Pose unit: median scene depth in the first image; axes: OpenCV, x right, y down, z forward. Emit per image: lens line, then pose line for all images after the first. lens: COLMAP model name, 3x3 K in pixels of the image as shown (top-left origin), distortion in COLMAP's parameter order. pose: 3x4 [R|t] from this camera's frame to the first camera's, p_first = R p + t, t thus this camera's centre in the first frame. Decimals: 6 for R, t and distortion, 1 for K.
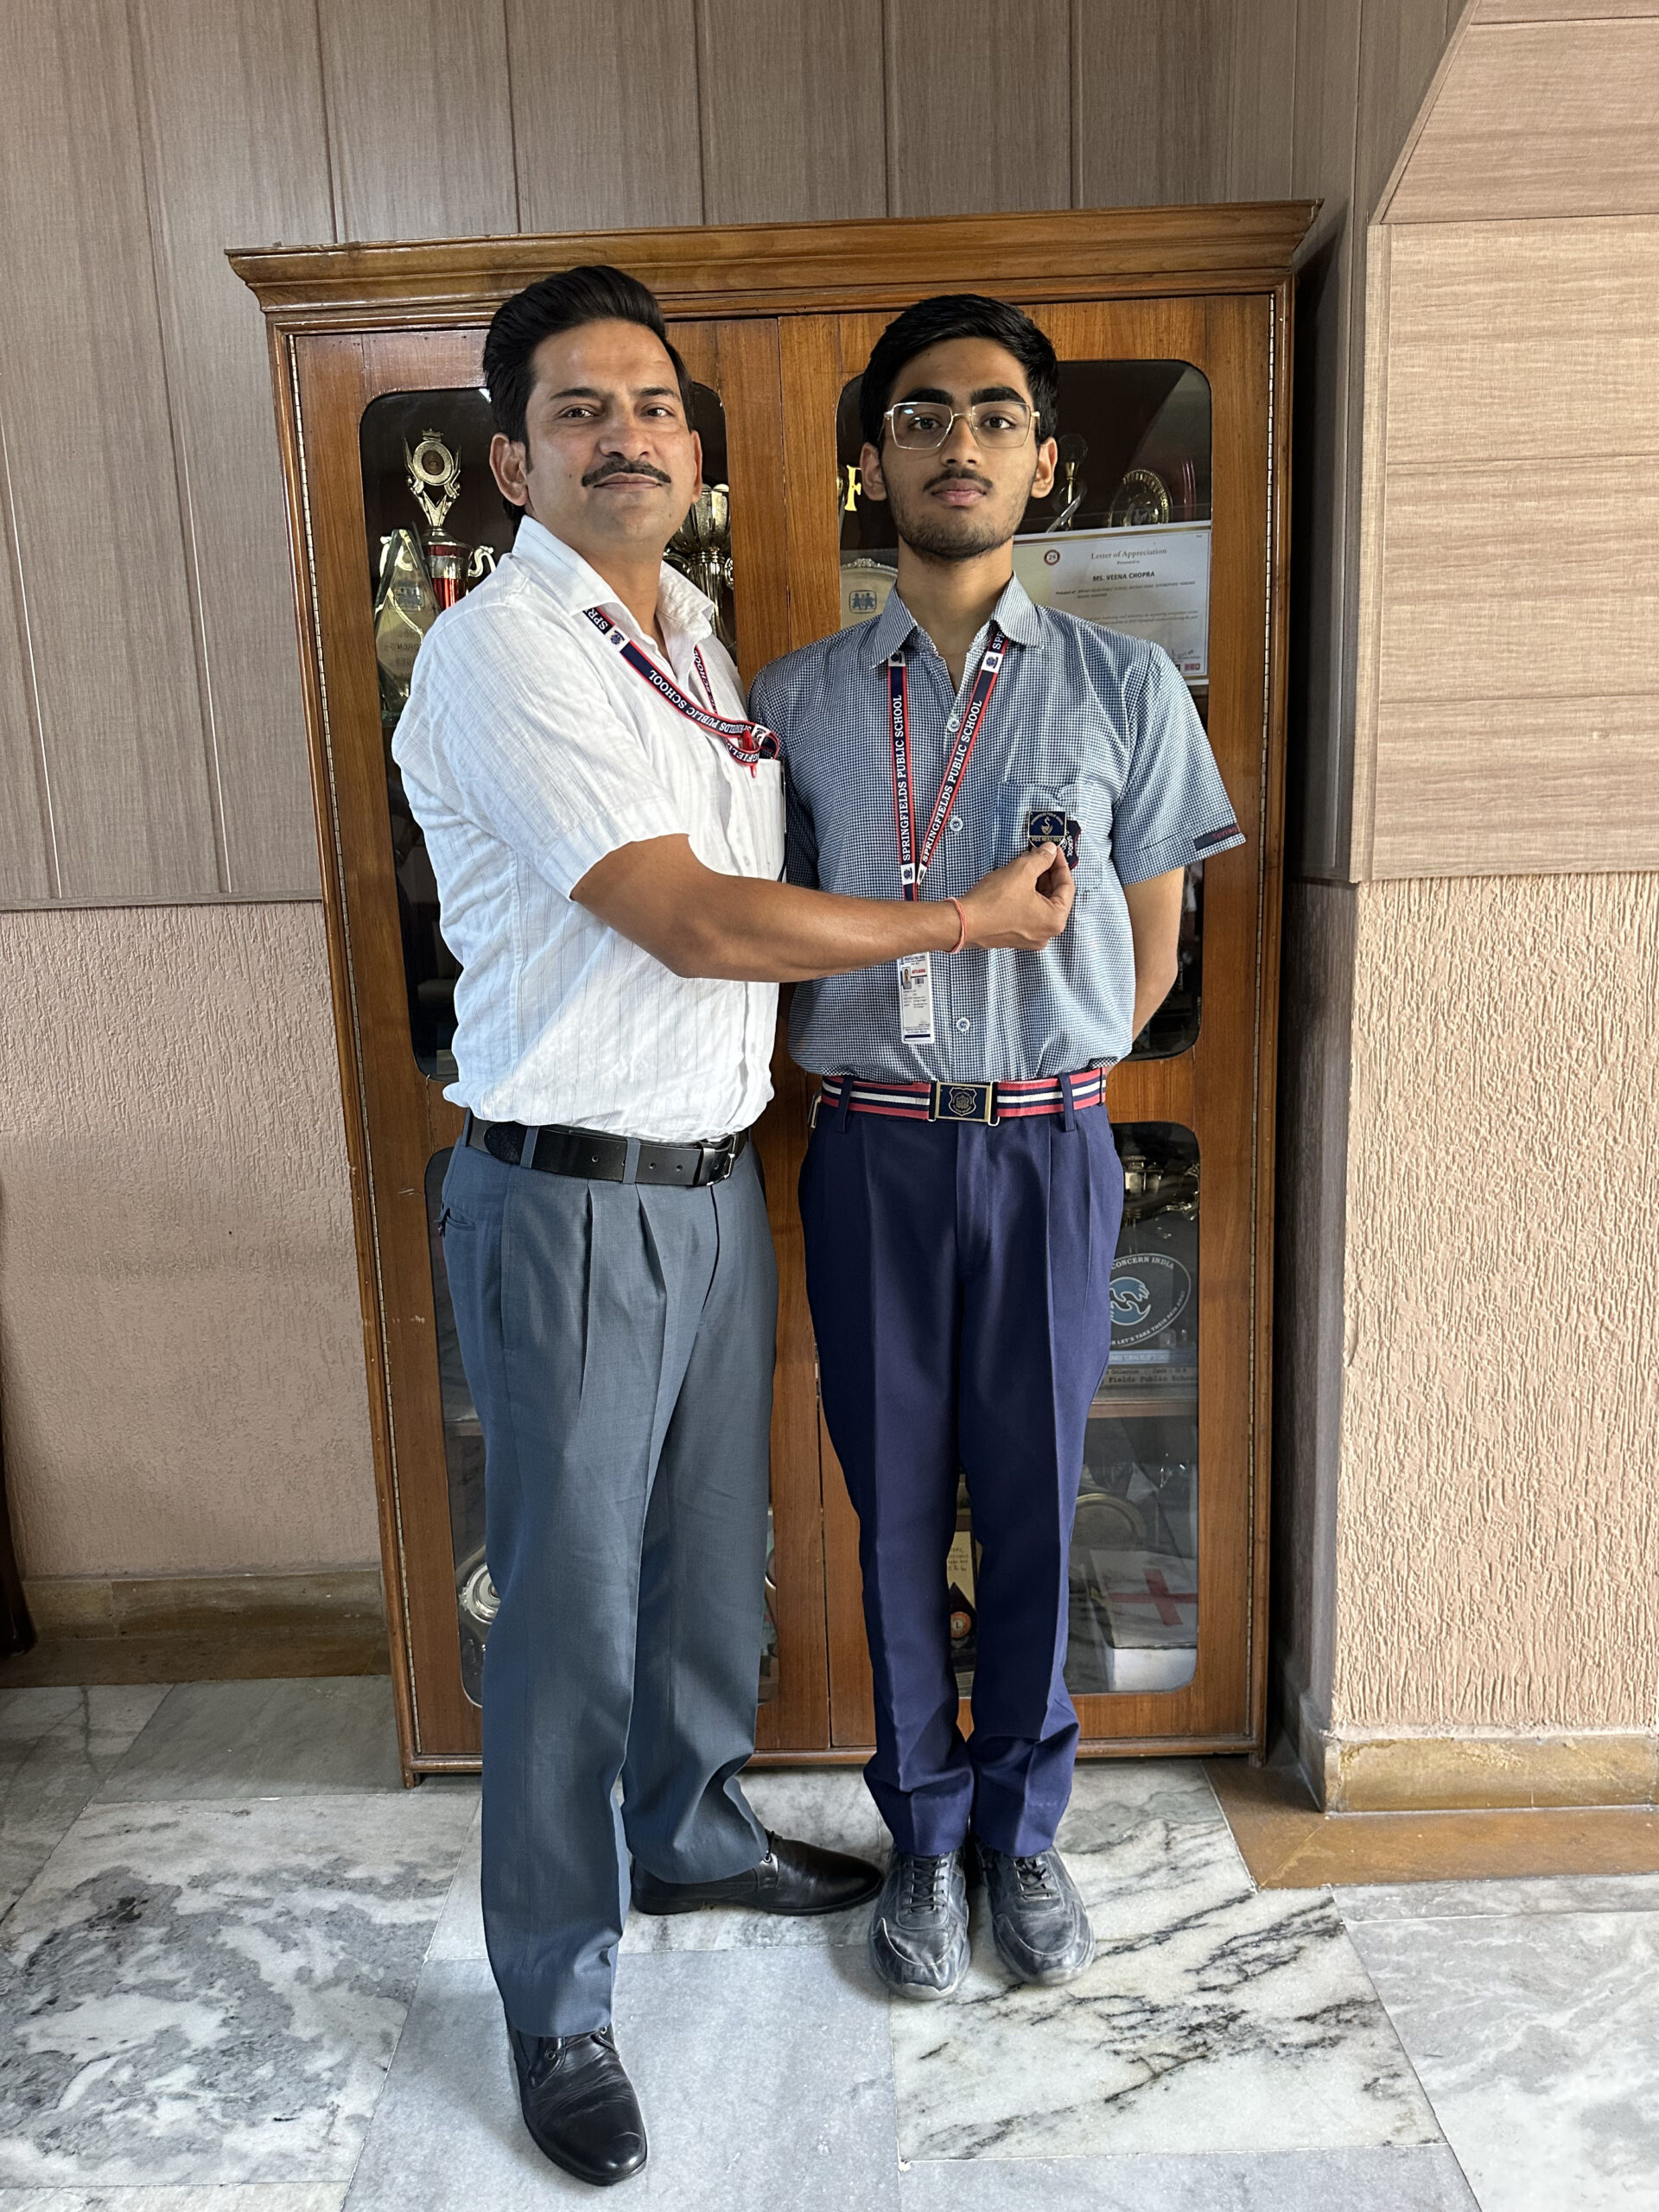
lens RADIAL K [[1553.9, 0, 820.2], [0, 1553.9, 1106.9], [0, 0, 1]] dist [0.000830, -0.010634]
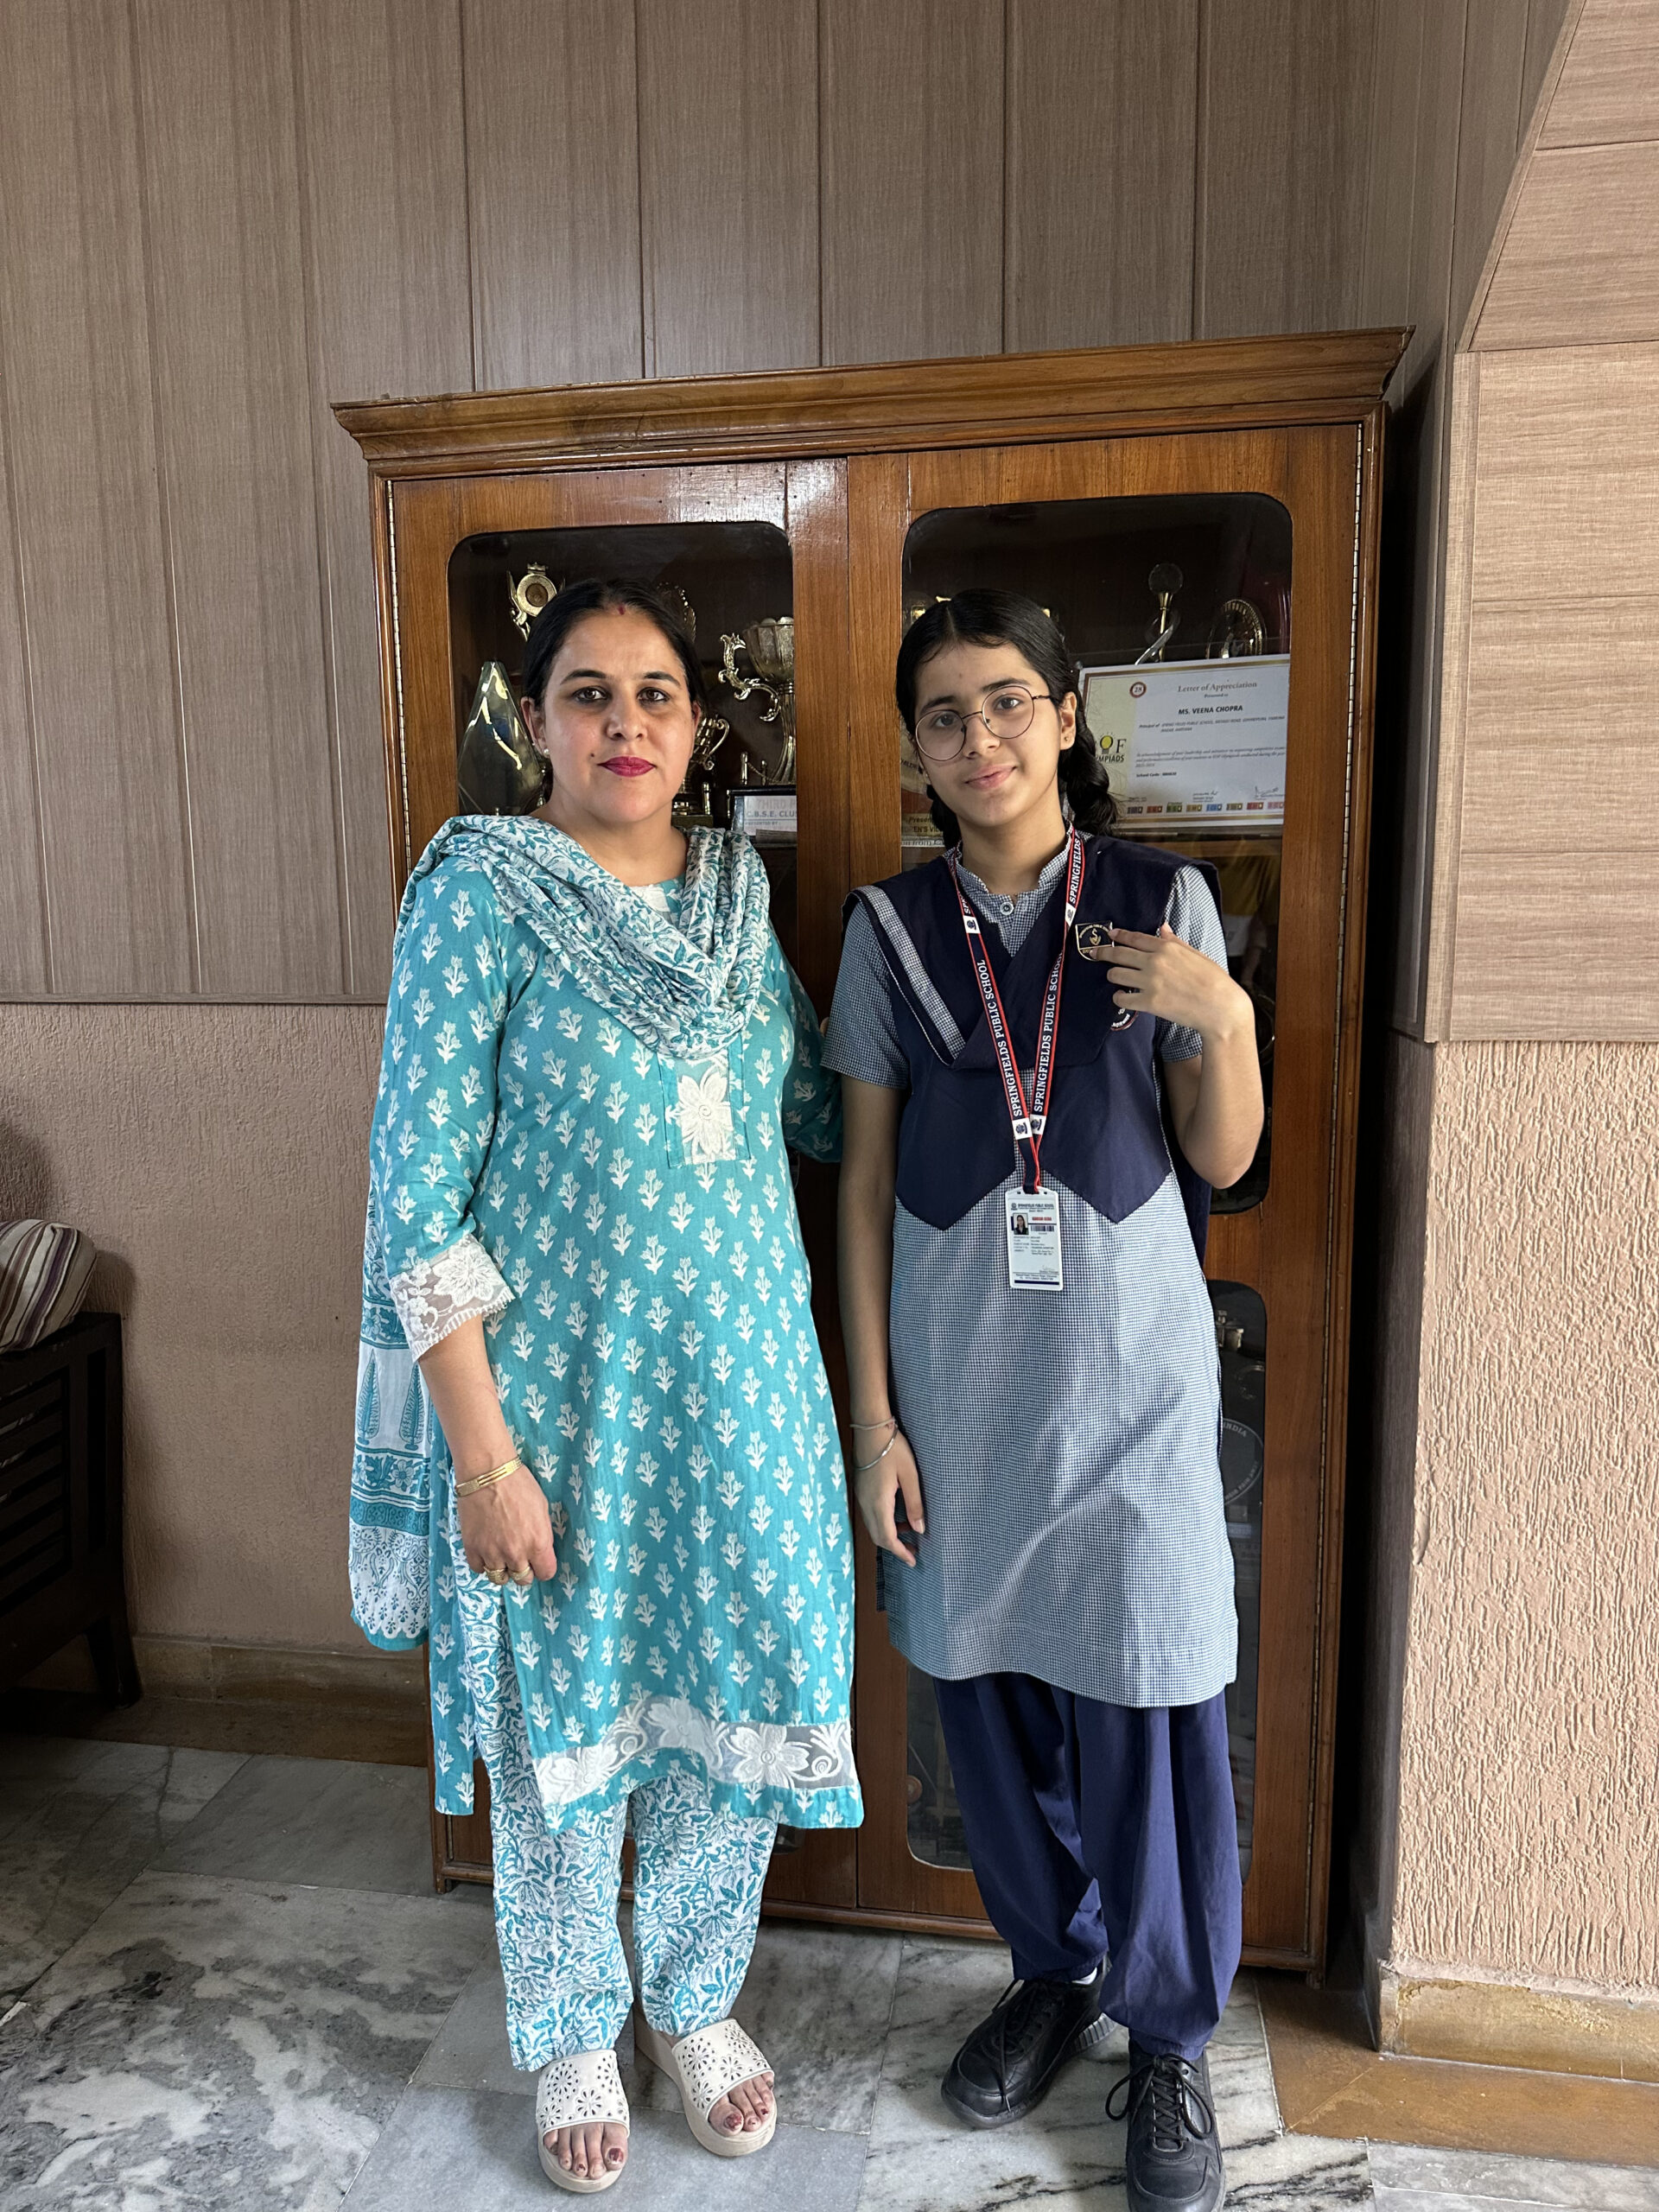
lens RADIAL K [[1554.7, 0, 826.6], [0, 1554.7, 1111.2], [0, 0, 1]] dist [-0.004583, -0.005718]
pose [[0.986400, 0.048548, -0.157029, 0.134055], [-0.055479, 0.997656, -0.040056, -0.045723], [0.154716, 0.048223, 0.986781, 0.030404]]
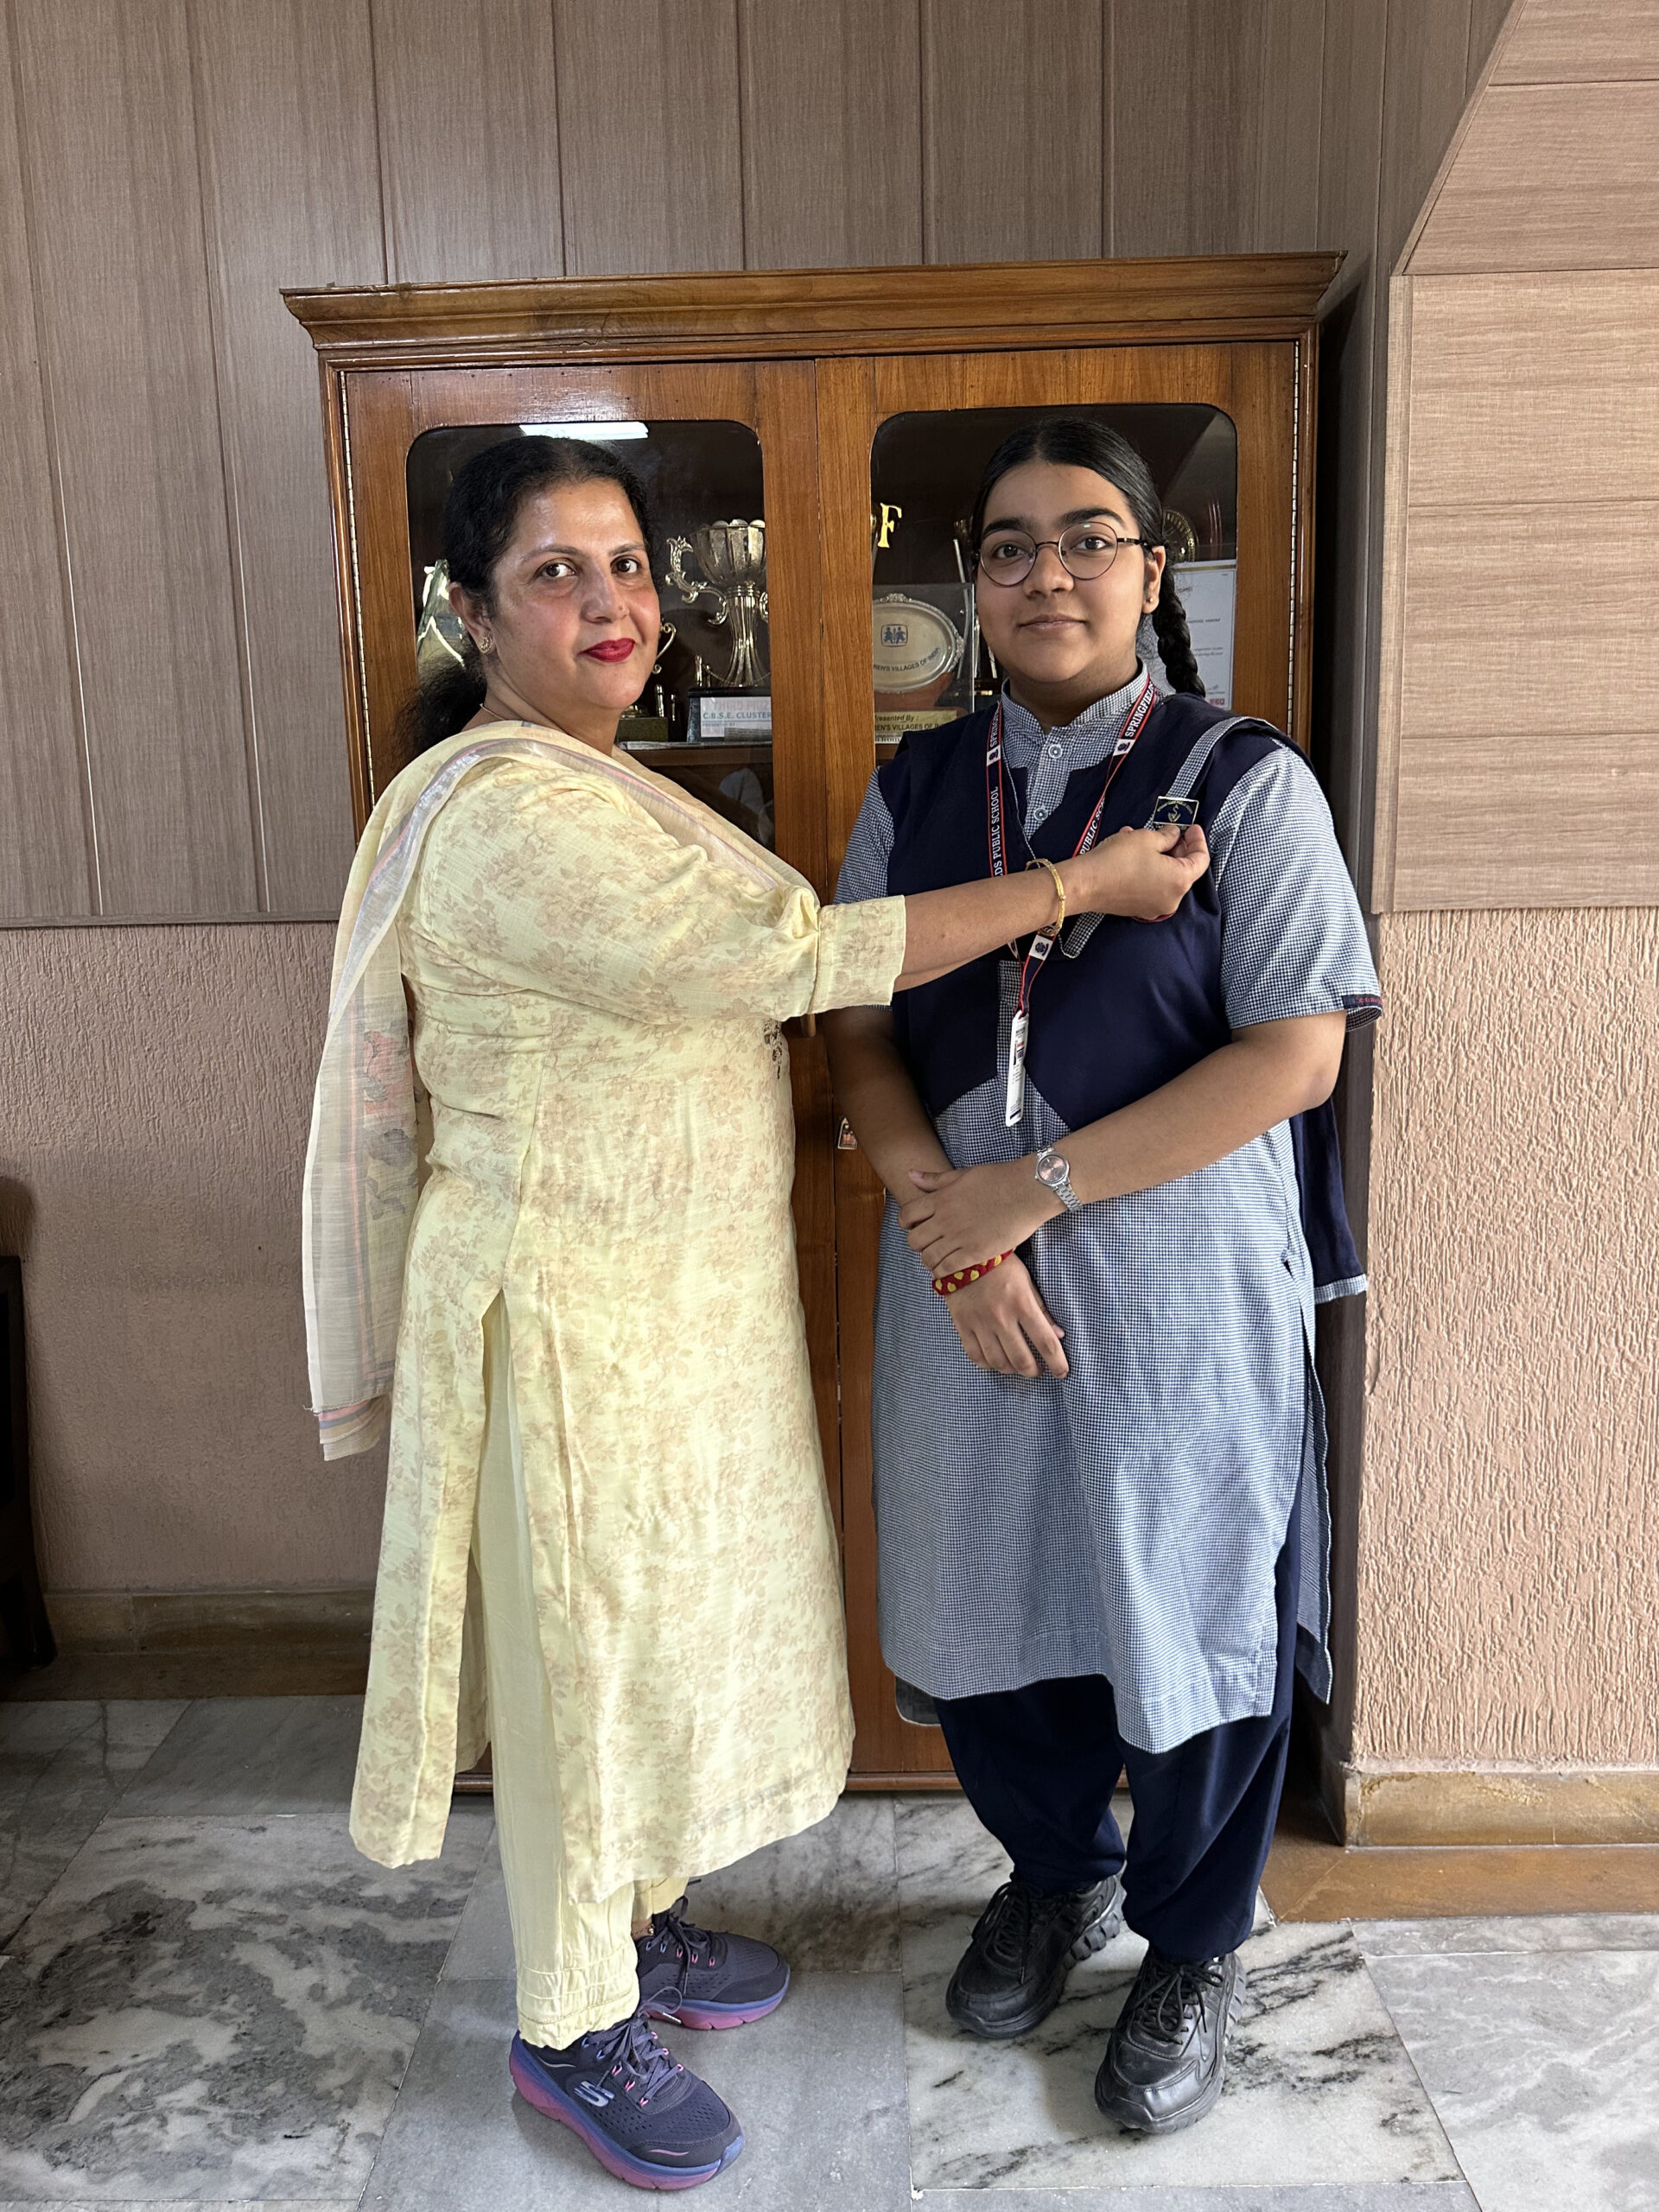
lens RADIAL K [[1554.6, 0, 835.7], [0, 1554.6, 1089.8], [0, 0, 1]] dist [-0.000243, -0.009837]
pose [[0.999887, 0.013057, -0.007415, 0.000306], [-0.013288, 0.999400, -0.031991, 0.007461], [0.006993, 0.032086, 0.999461, -0.011929]]
